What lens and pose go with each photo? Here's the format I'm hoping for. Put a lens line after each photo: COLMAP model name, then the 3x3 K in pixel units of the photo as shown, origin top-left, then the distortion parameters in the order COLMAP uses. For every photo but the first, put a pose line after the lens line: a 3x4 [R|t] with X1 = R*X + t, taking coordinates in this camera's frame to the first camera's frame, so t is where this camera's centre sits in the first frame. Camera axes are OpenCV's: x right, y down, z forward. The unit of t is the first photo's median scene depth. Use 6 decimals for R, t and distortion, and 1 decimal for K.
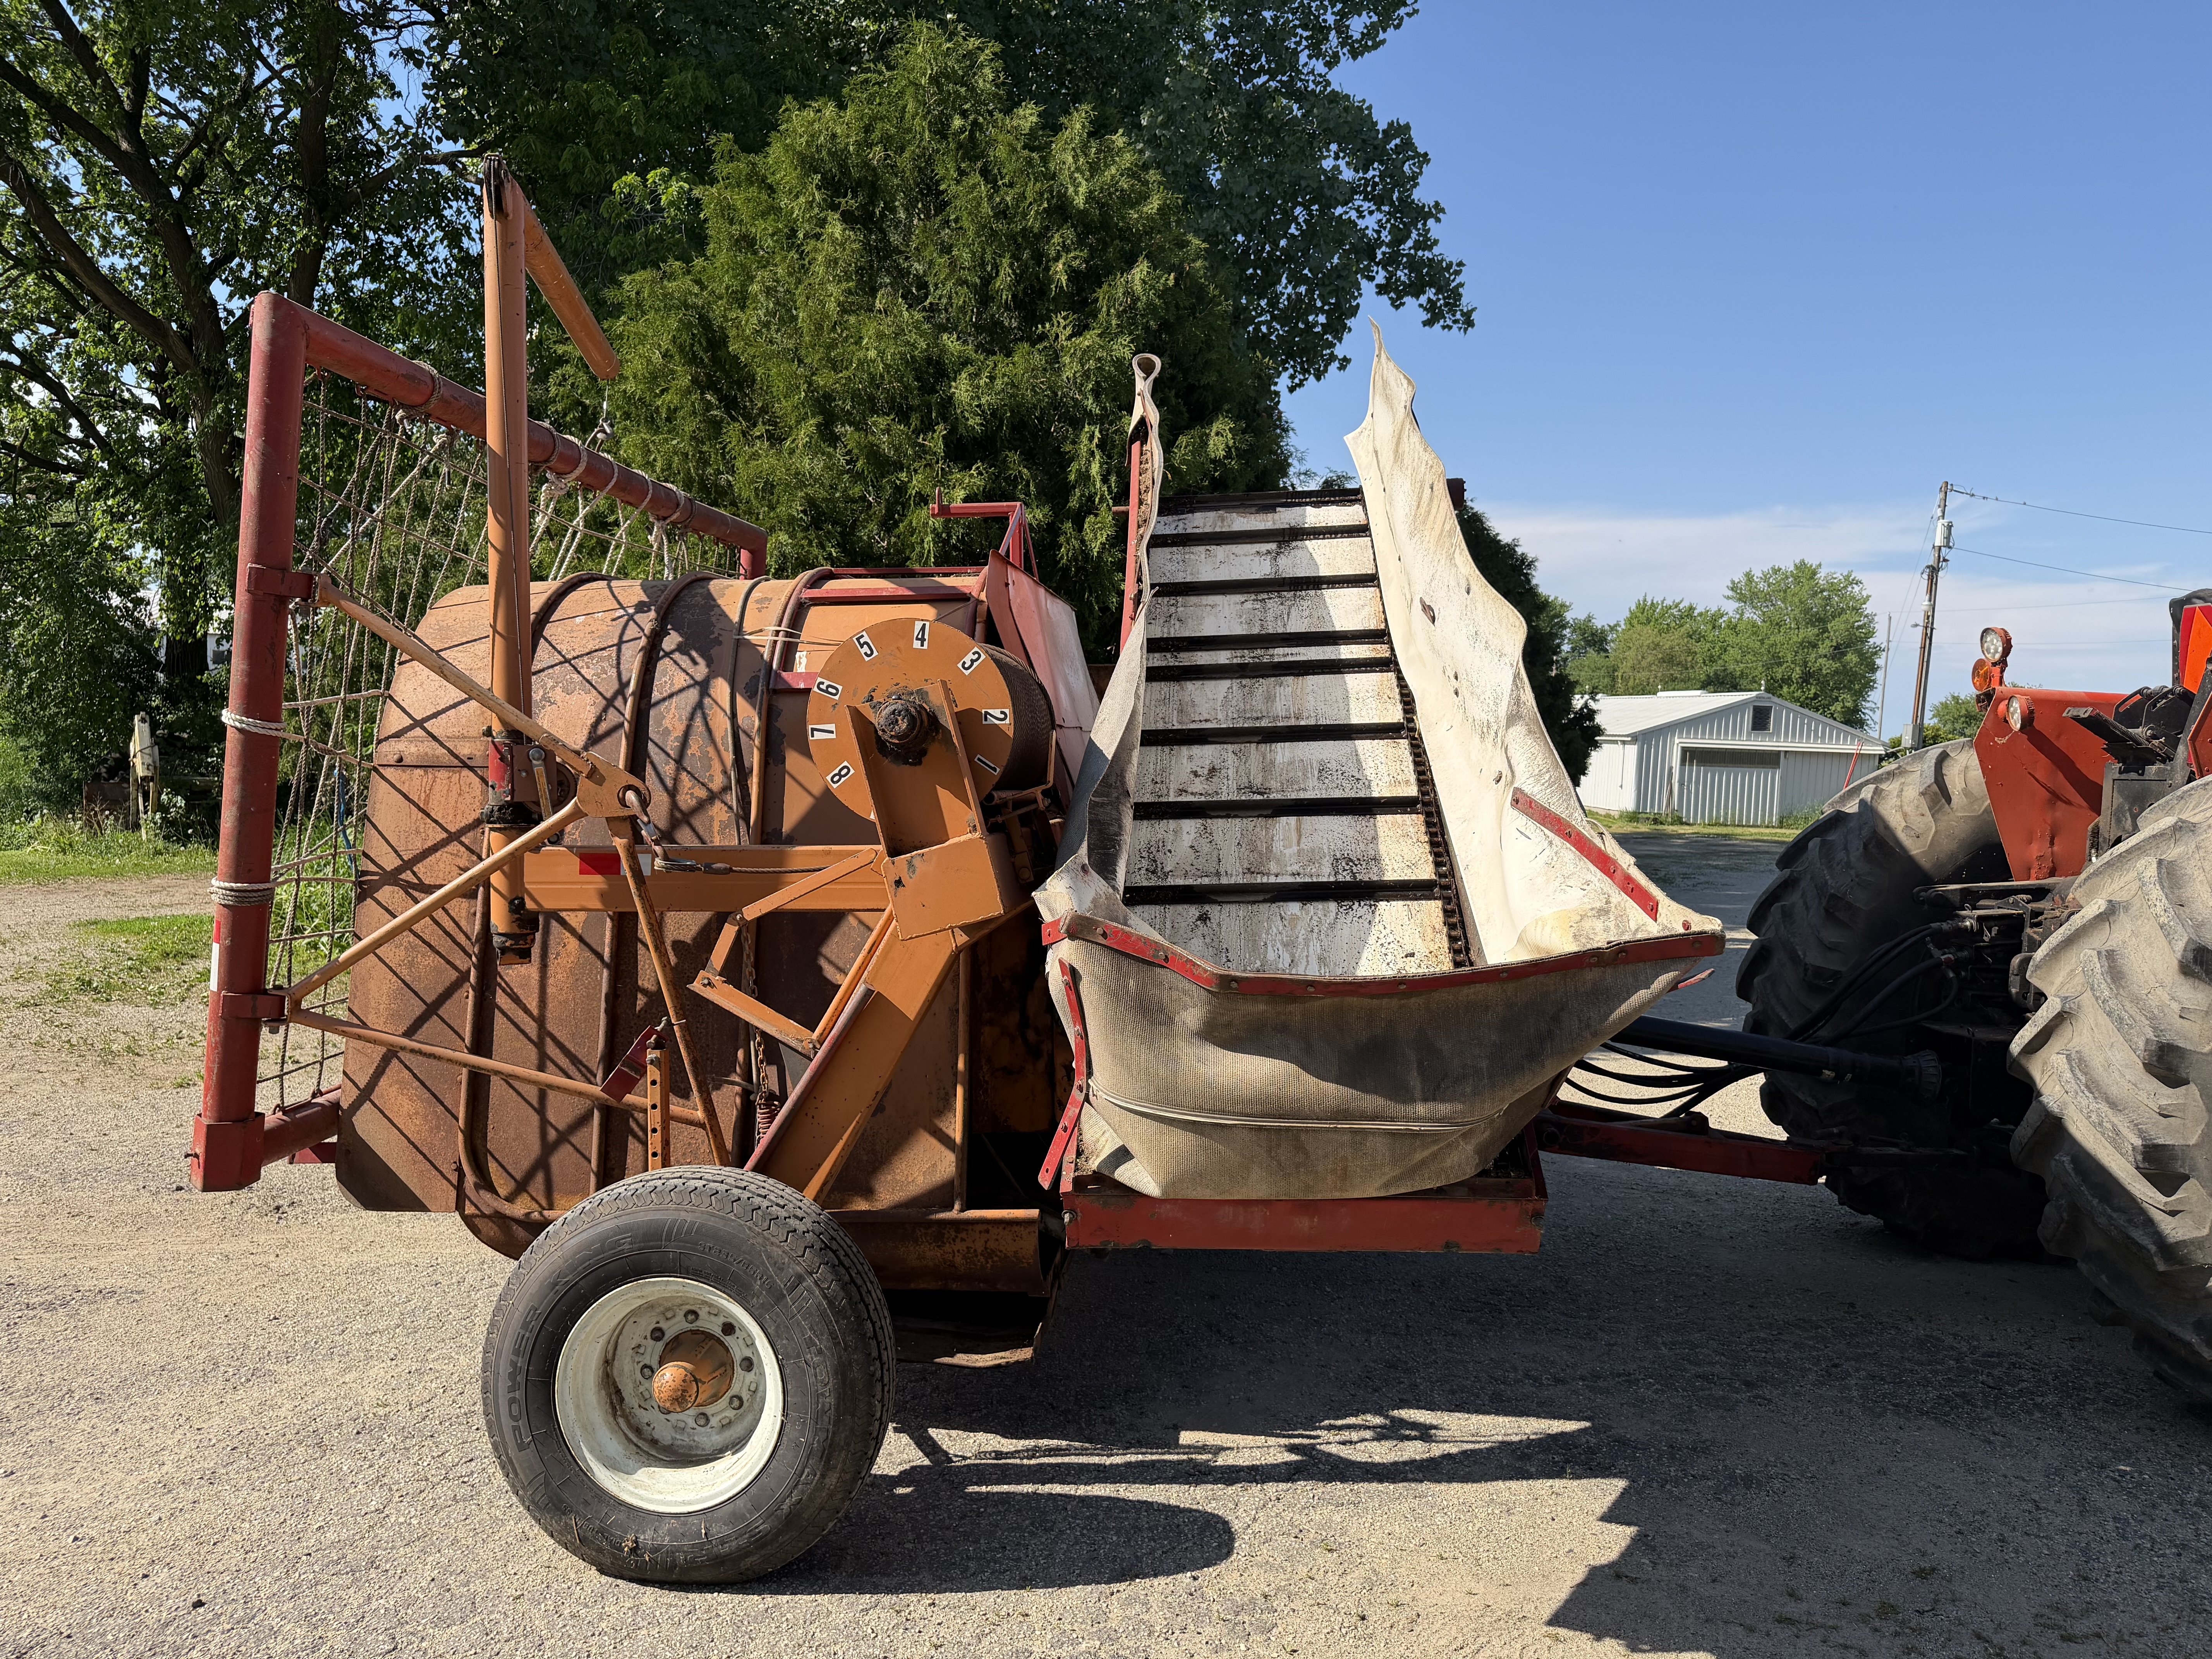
lens RADIAL K [[1546.1, 0, 1106.0], [0, 1546.1, 829.5], [0, 0, 1]] dist [0.140553, -0.230691]
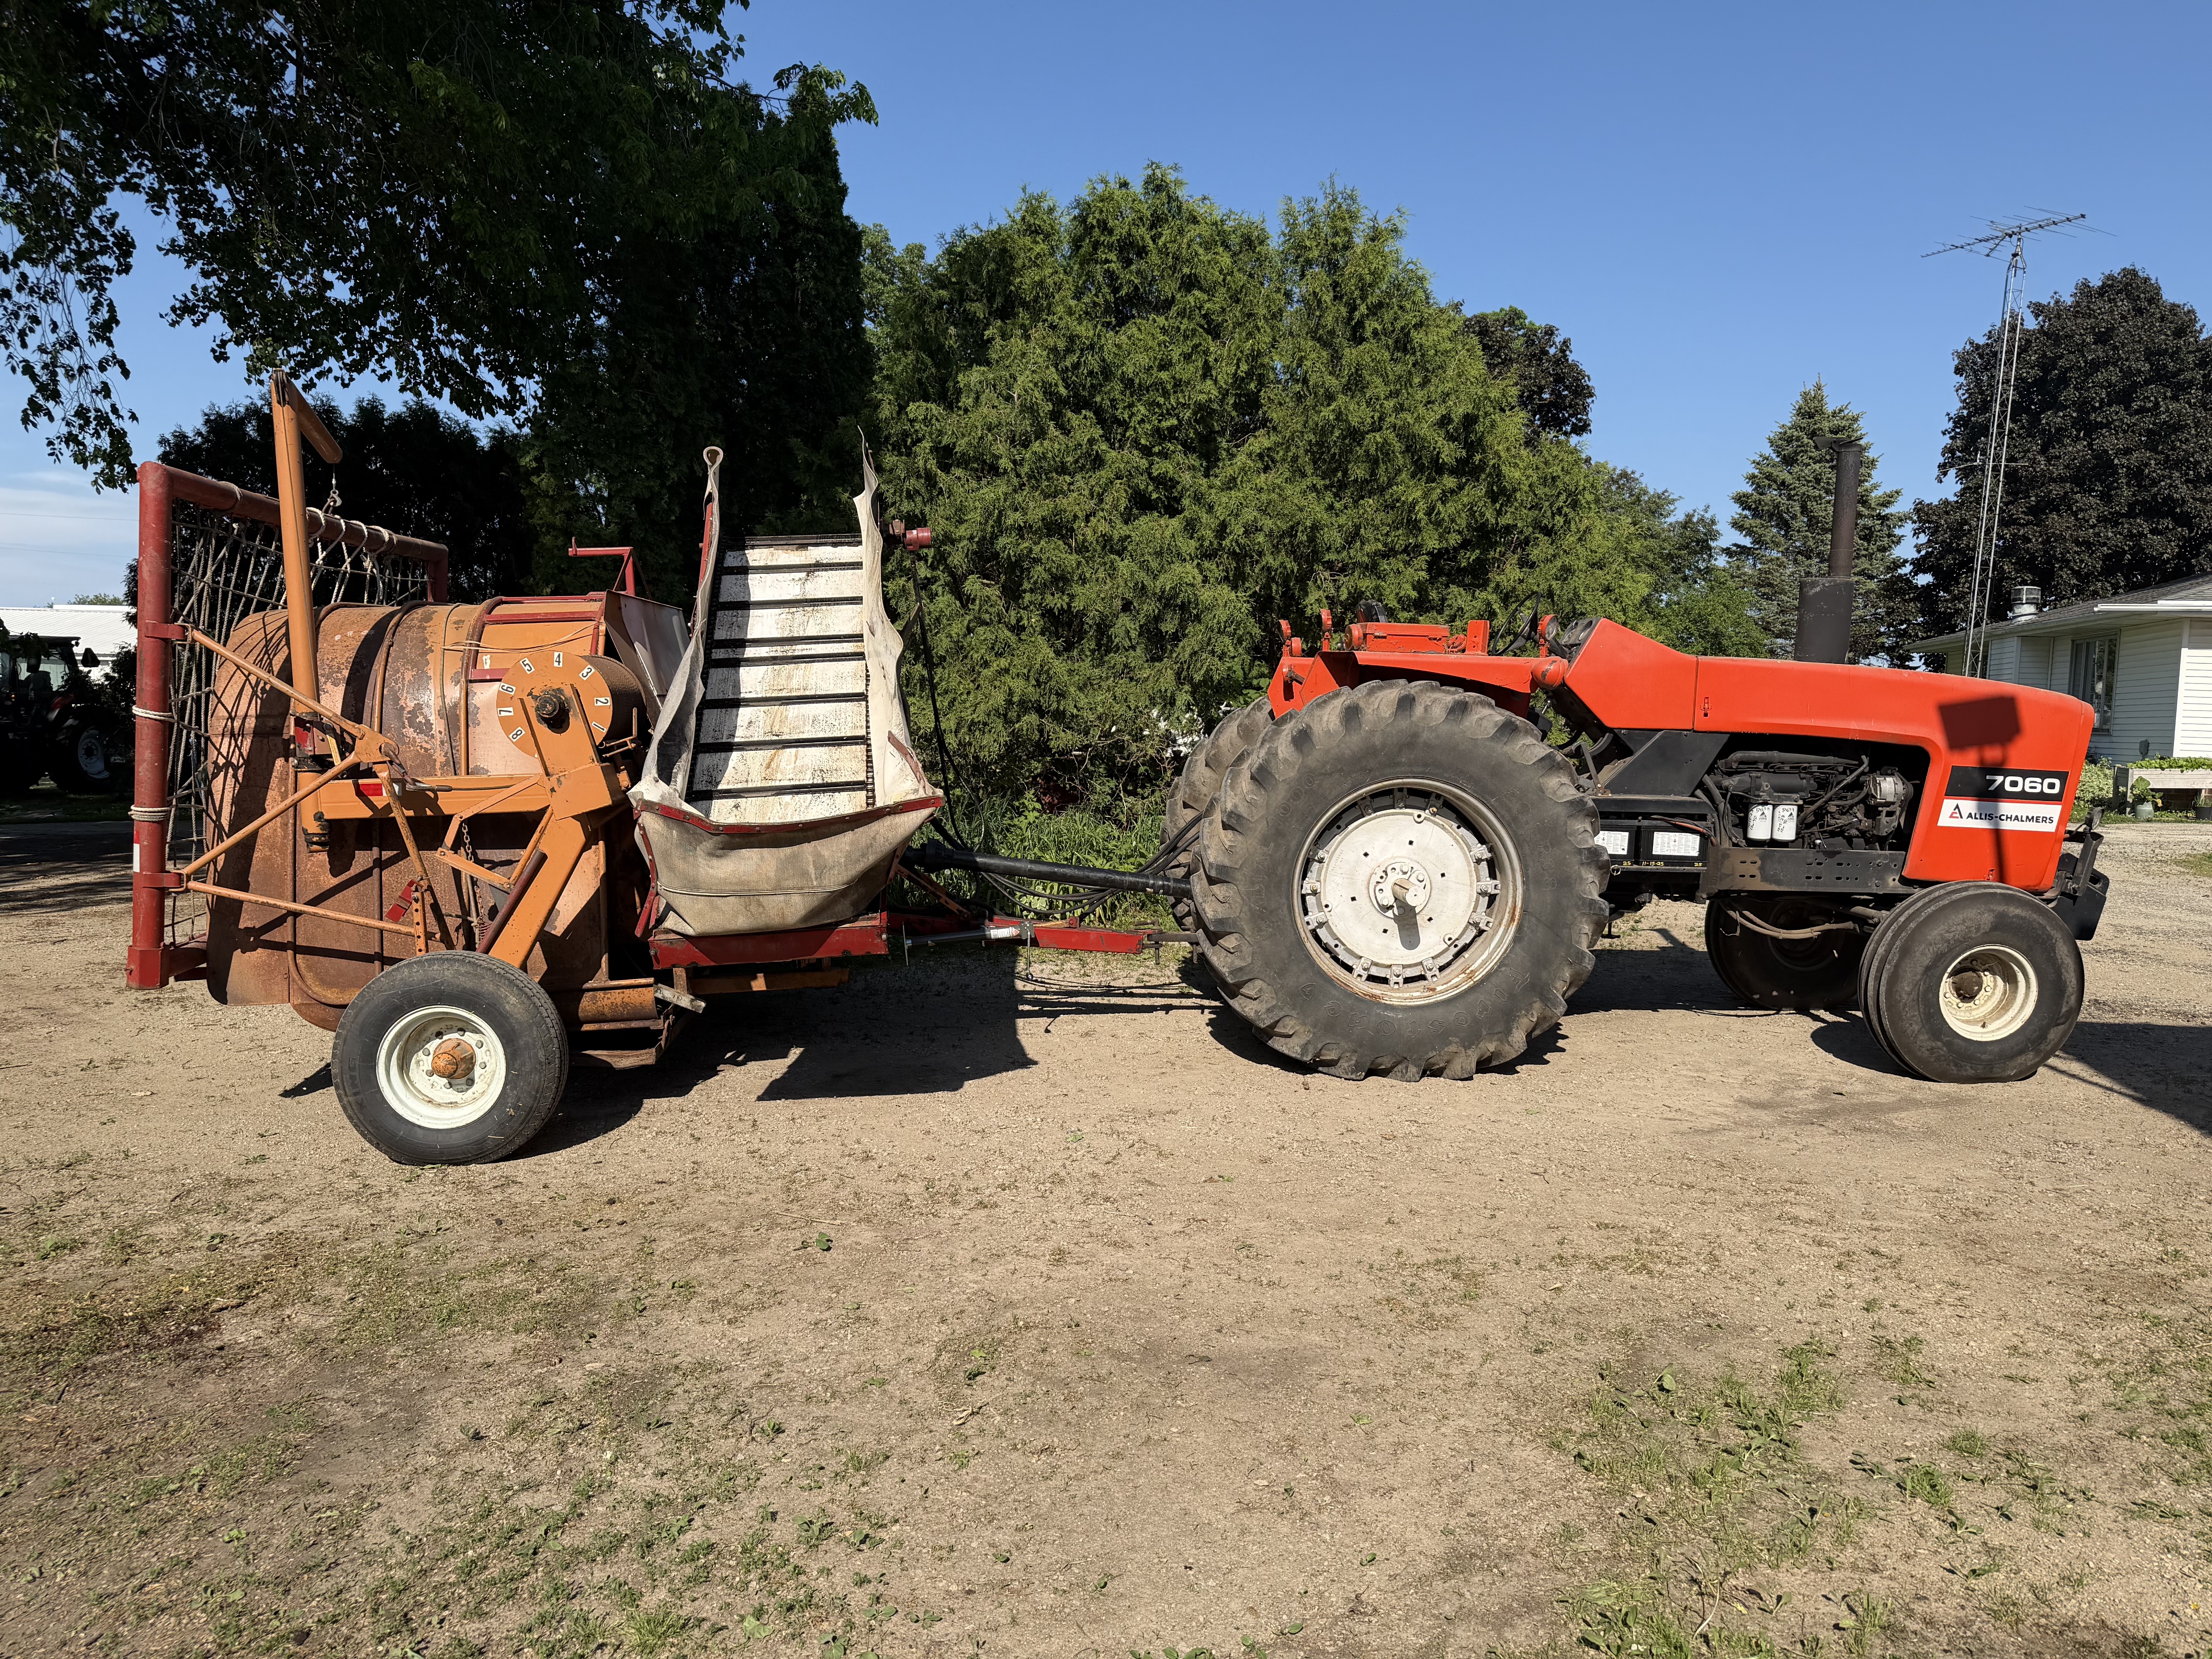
lens RADIAL K [[1546.1, 0, 1106.0], [0, 1546.1, 829.5], [0, 0, 1]] dist [0.140553, -0.230691]
pose [[0.980722, -0.047640, 0.189511, 0.120037], [0.039557, 0.998148, 0.046210, 0.014887], [-0.191361, -0.037822, 0.980791, -0.741571]]
